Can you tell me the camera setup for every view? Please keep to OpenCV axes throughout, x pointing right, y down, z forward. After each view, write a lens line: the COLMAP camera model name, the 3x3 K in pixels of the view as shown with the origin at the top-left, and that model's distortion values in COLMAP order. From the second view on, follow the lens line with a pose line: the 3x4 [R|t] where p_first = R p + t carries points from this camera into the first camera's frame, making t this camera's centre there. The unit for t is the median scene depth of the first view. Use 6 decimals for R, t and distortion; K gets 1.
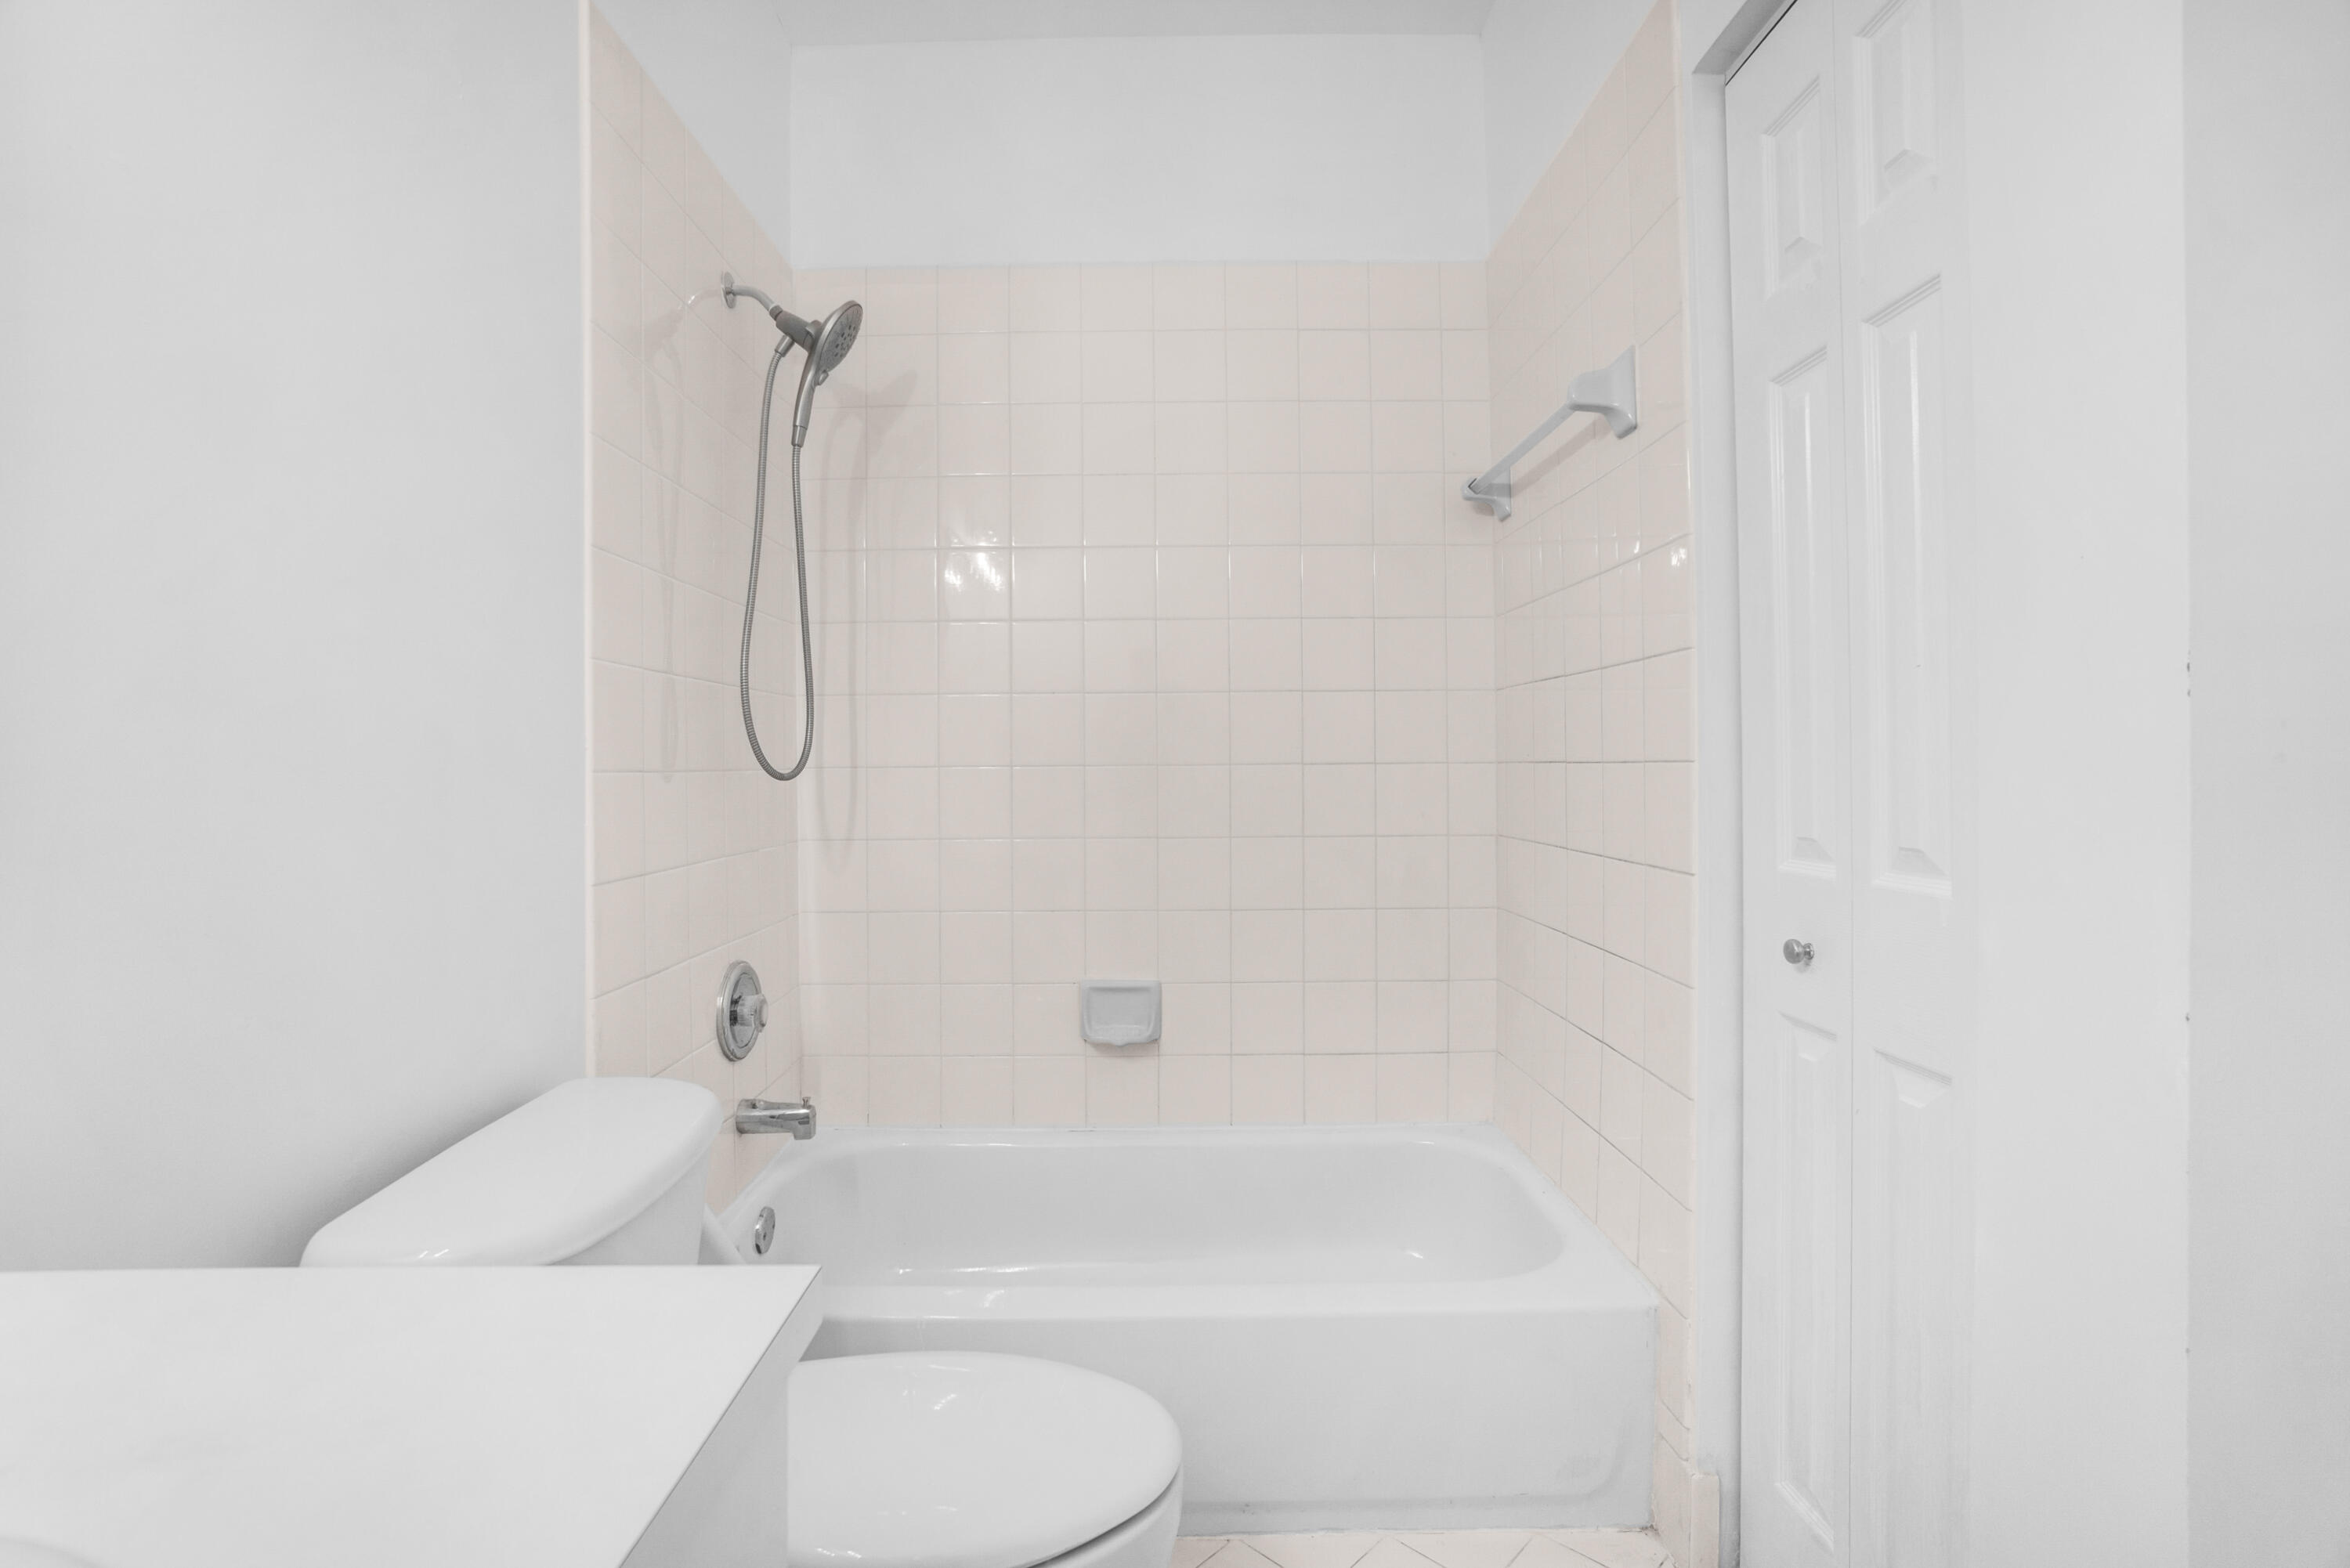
lens RADIAL K [[1063.3, 0, 1175.0], [0, 1063.3, 784.0], [0, 0, 1]] dist [-0.048991, 0.000807]
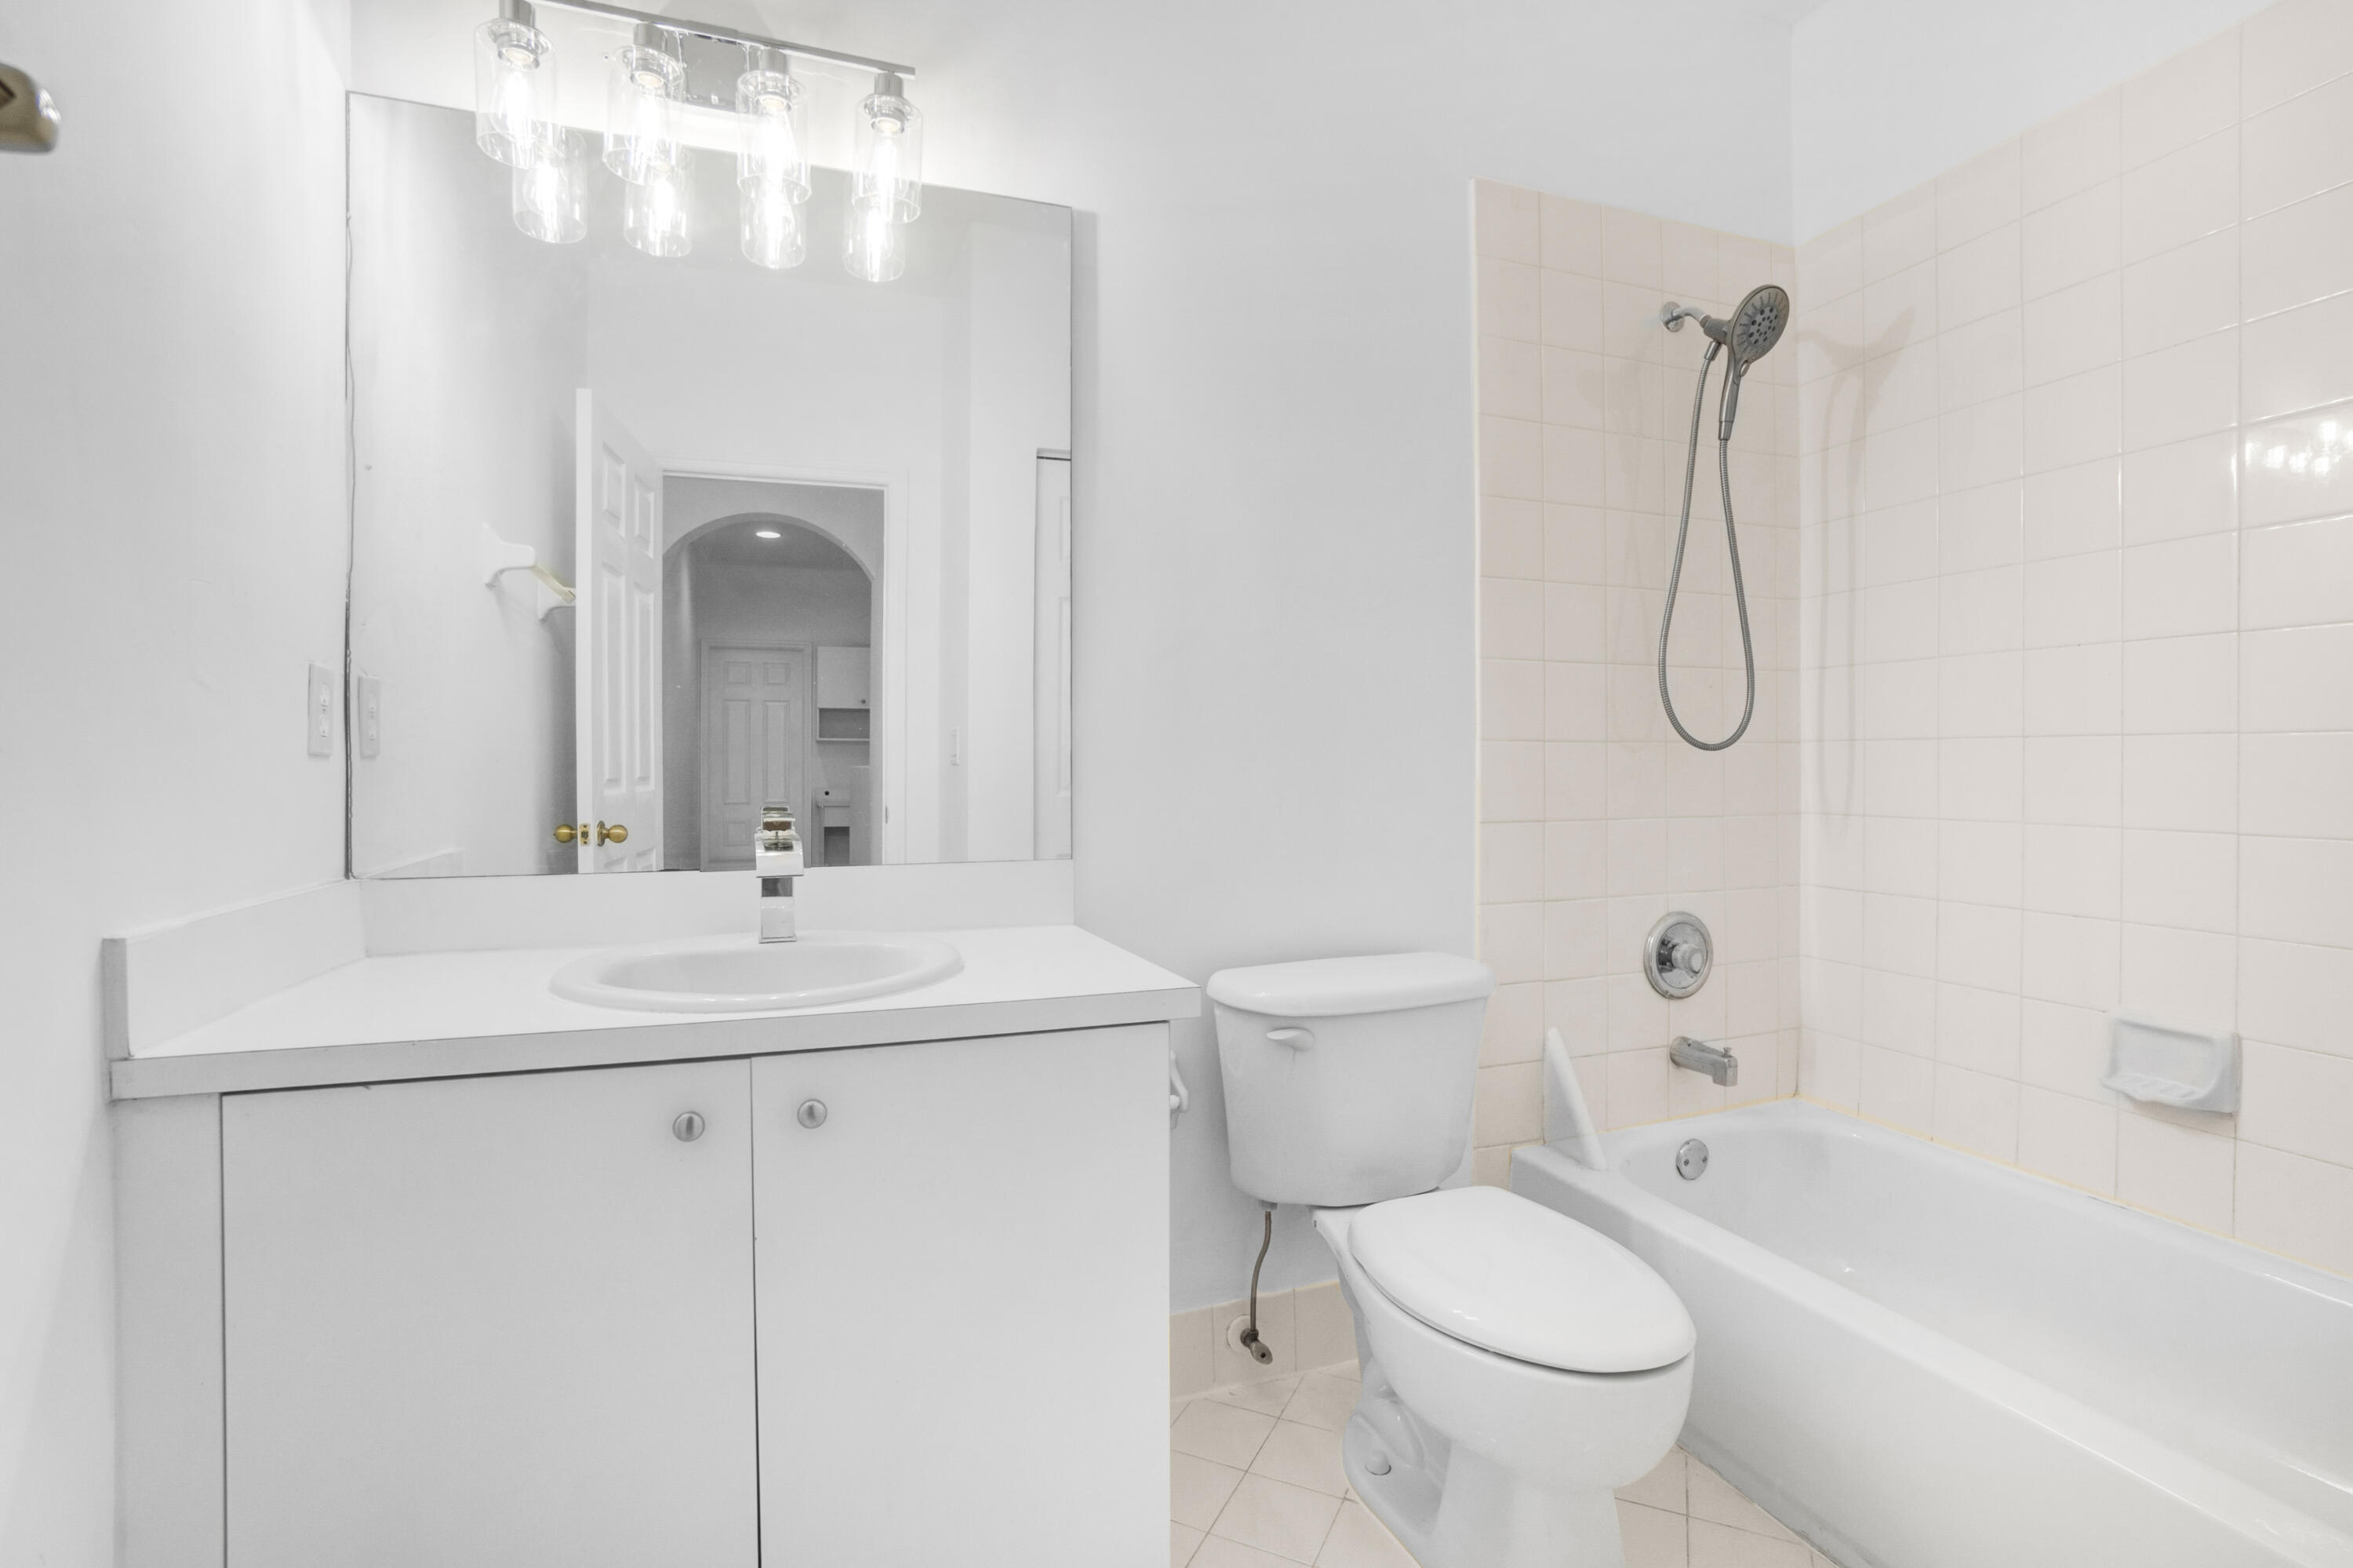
lens RADIAL K [[1102.6, 0, 1164.9], [0, 1102.6, 769.4], [0, 0, 1]] dist [-0.057048, 0.021642]
pose [[0.352669, 0.018850, -0.935558, 0.474925], [-0.018304, 0.999745, 0.013243, 0.011408], [0.935569, 0.012454, 0.352924, 0.075064]]
